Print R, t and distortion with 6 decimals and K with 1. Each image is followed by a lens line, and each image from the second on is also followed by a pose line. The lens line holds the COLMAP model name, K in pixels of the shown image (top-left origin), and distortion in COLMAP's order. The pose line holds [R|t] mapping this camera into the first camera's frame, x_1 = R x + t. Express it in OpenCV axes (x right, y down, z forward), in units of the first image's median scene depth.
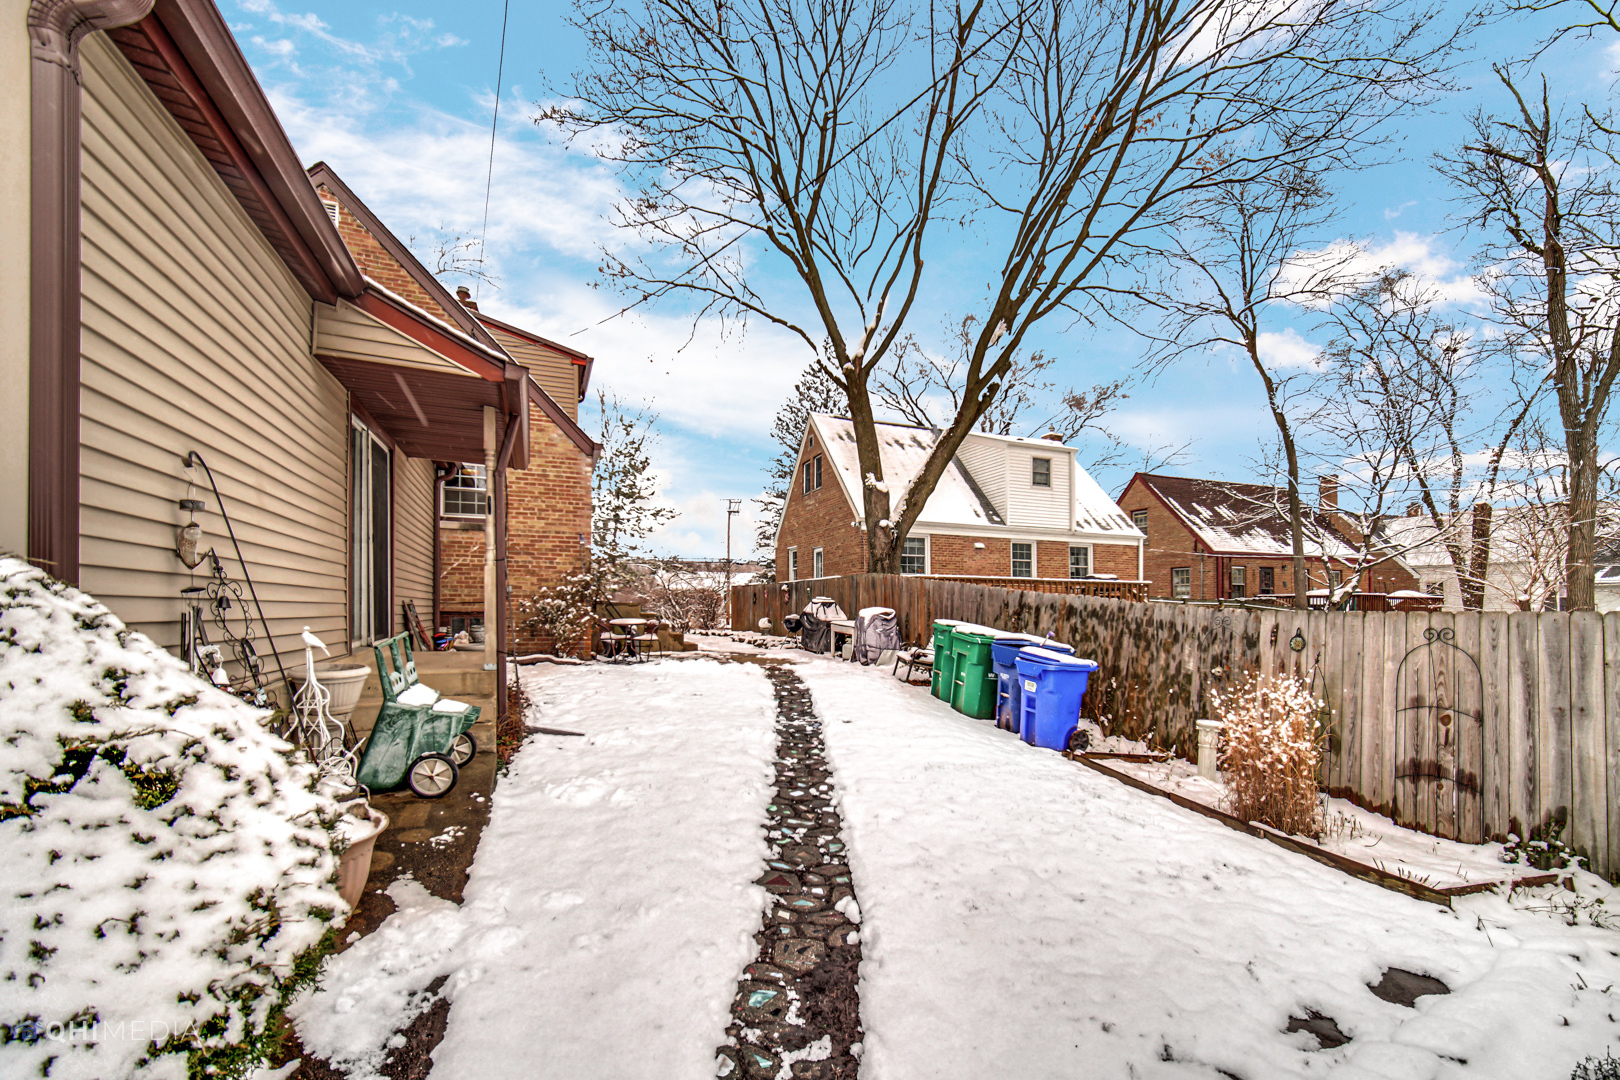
lens RADIAL K [[663.2, 0, 852.6], [0, 663.2, 614.0], [0, 0, 1]] dist [0.000561, 0.000033]
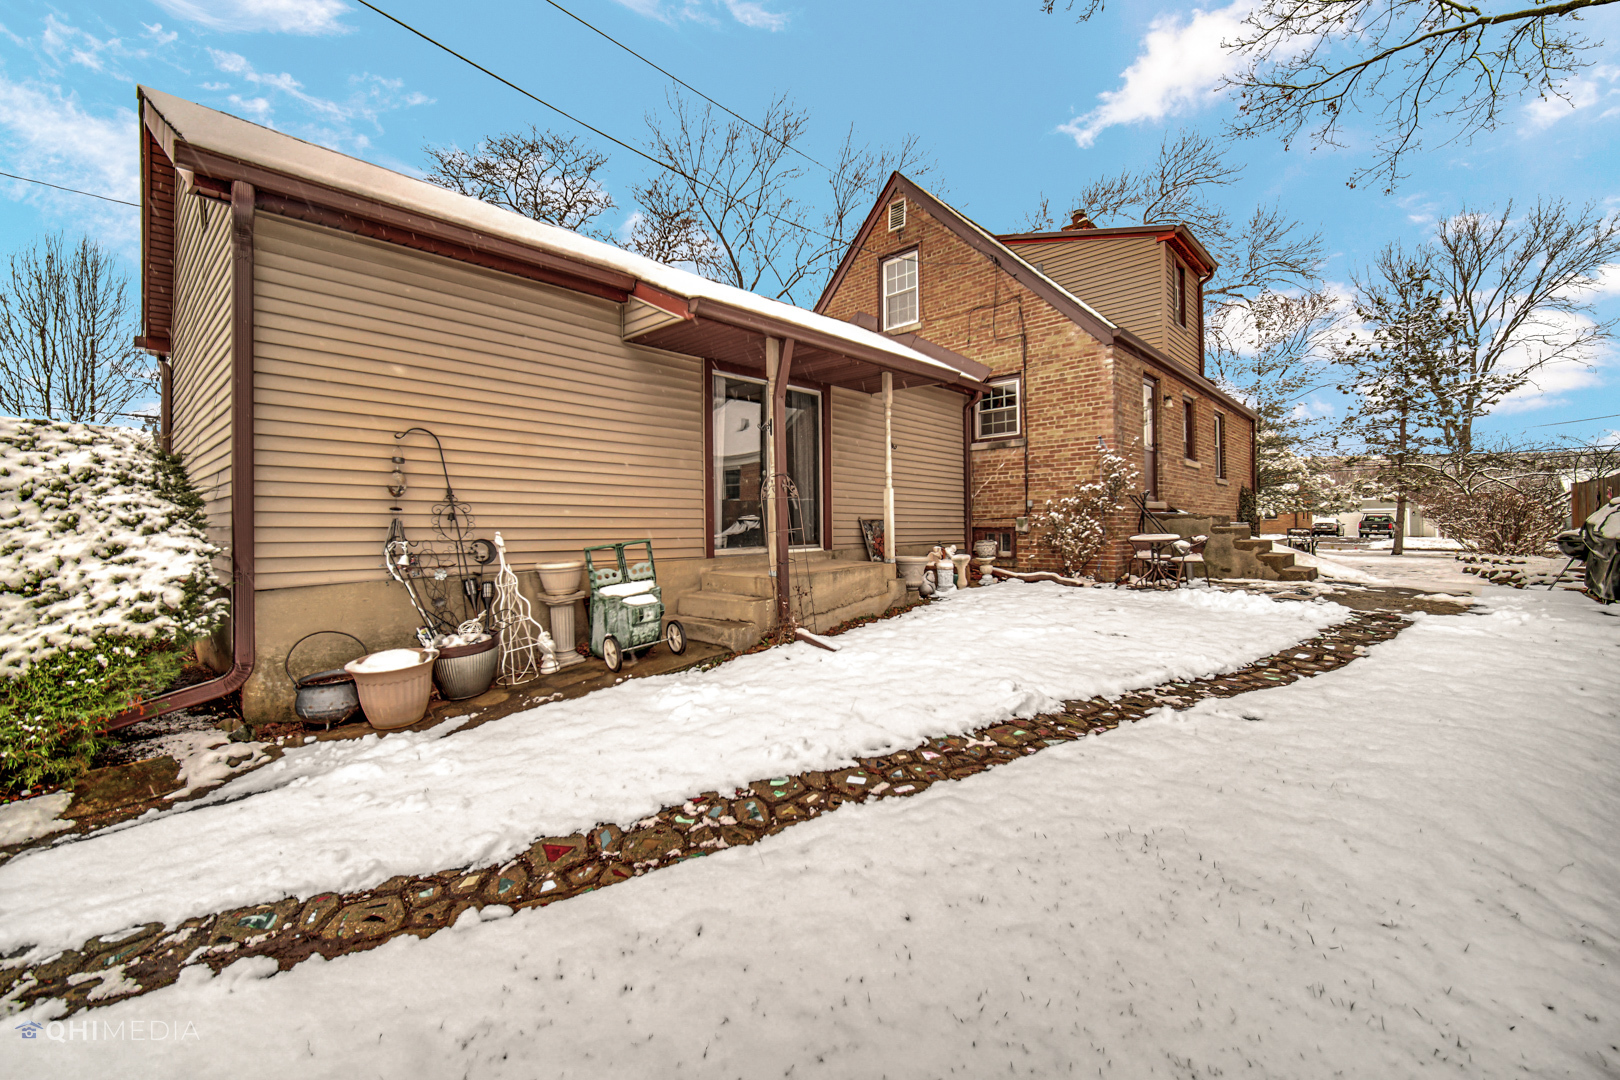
lens RADIAL K [[654.5, 0, 818.0], [0, 654.5, 533.7], [0, 0, 1]] dist [0.000350, 0.000129]
pose [[0.391496, -0.002409, -0.920176, 0.520020], [0.001618, 0.999997, -0.001929, 0.016601], [0.920178, -0.000733, 0.391499, 0.692761]]
